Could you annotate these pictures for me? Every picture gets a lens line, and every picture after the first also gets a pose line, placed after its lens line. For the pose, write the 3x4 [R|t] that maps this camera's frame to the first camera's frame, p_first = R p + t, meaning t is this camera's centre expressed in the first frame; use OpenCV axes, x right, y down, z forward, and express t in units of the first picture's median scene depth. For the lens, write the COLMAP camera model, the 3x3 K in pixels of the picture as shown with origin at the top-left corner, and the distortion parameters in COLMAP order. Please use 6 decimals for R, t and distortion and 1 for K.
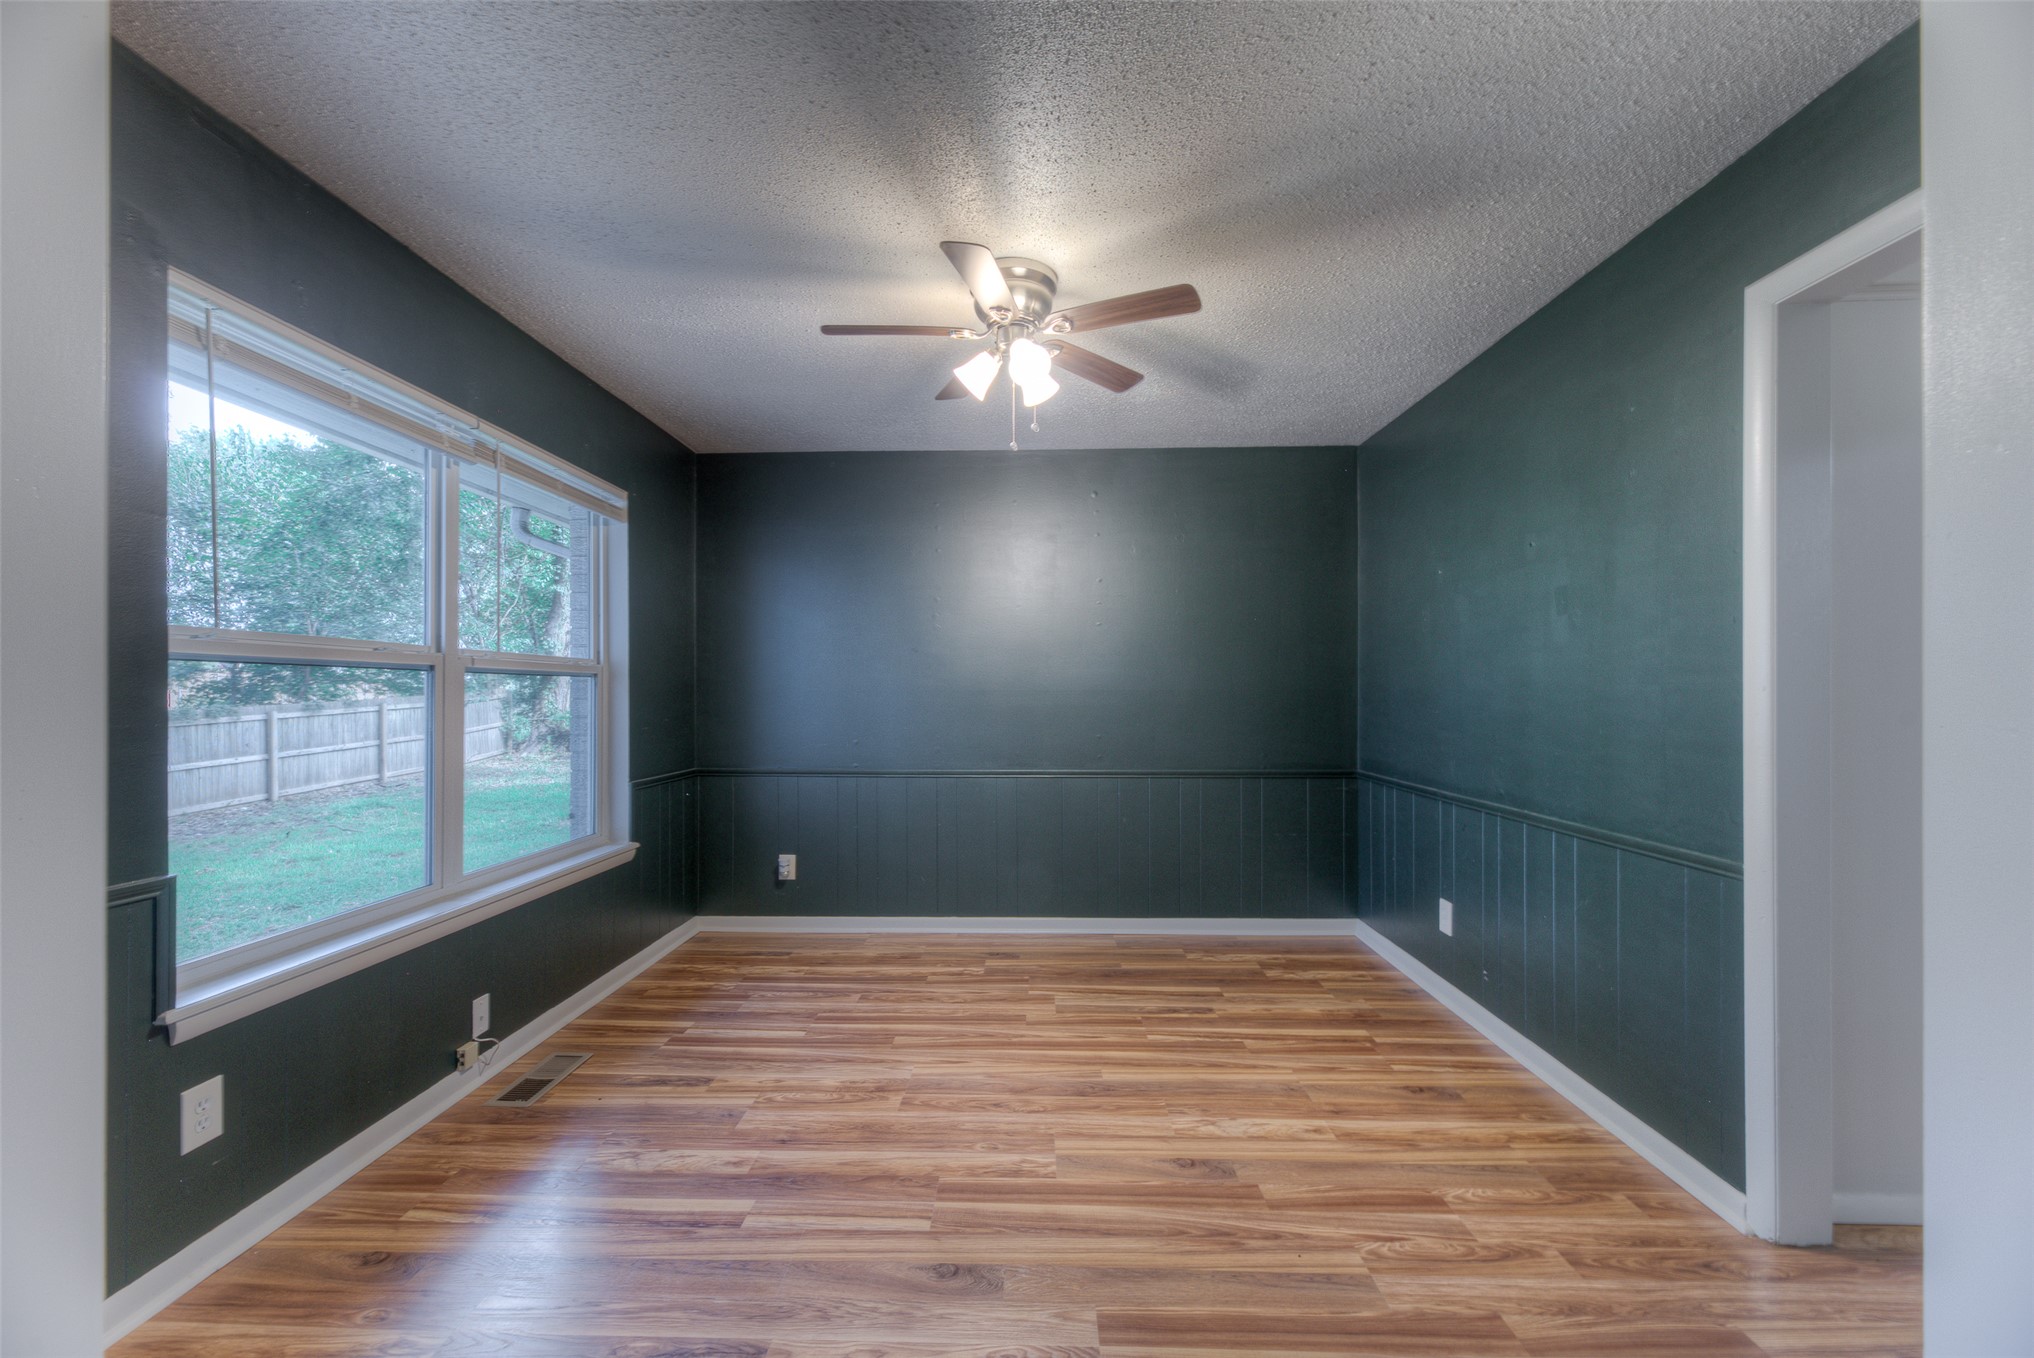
lens RADIAL K [[810.2, 0, 1029.0], [0, 810.2, 673.7], [0, 0, 1]] dist [0.001560, 0.000686]
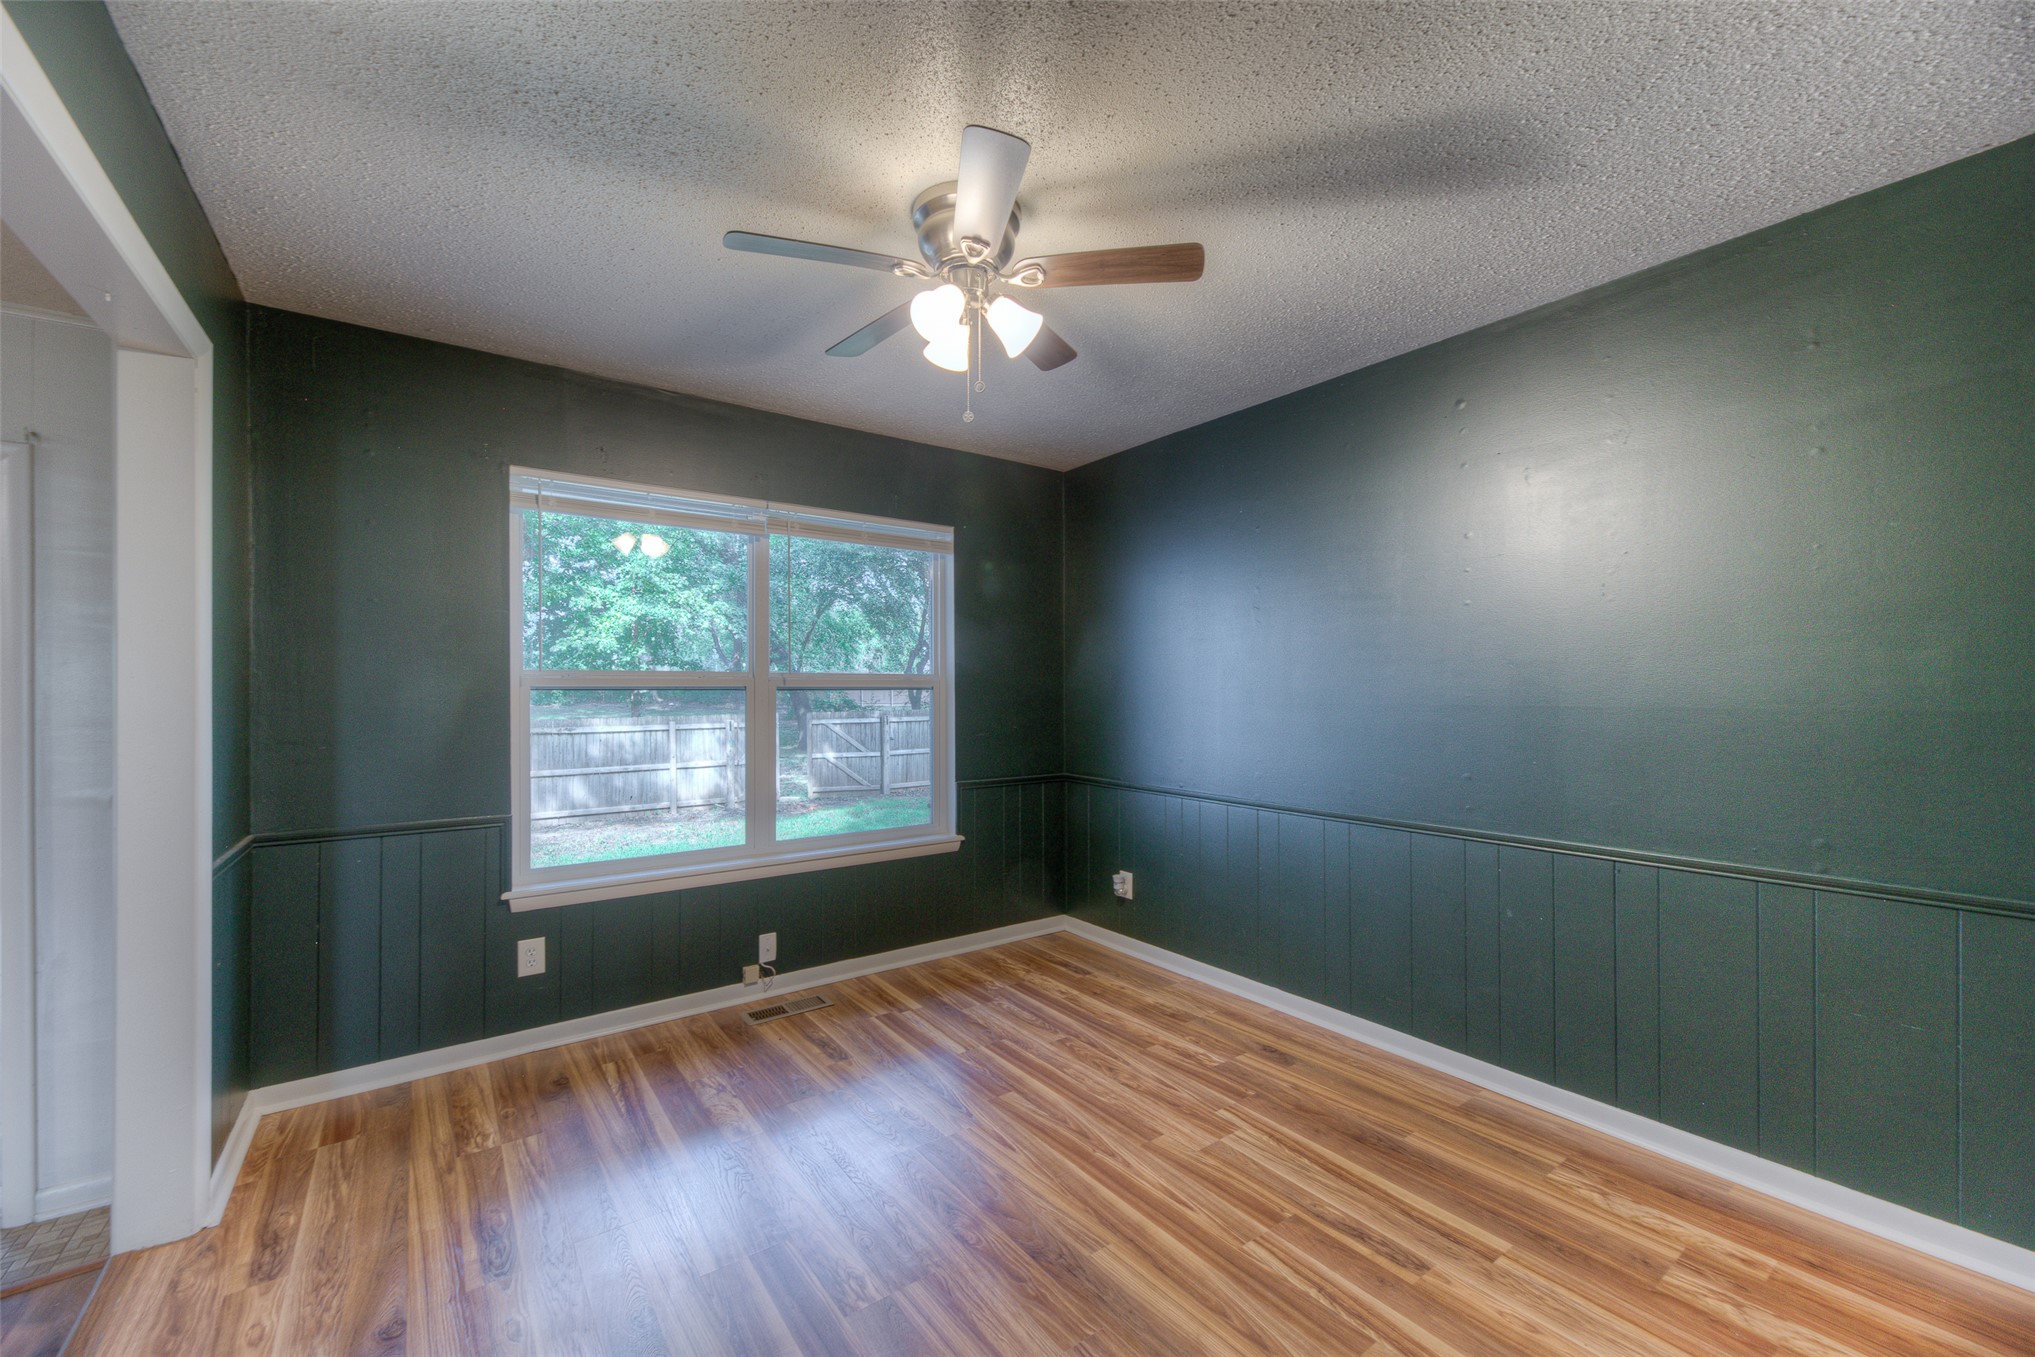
lens RADIAL K [[810.6, 0, 1026.9], [0, 810.6, 691.8], [0, 0, 1]] dist [0.001560, 0.000686]
pose [[0.617289, 0.013590, -0.786619, 0.491668], [0.011755, 0.999580, 0.026494, -0.024648], [0.786648, -0.025601, 0.616870, 0.402576]]
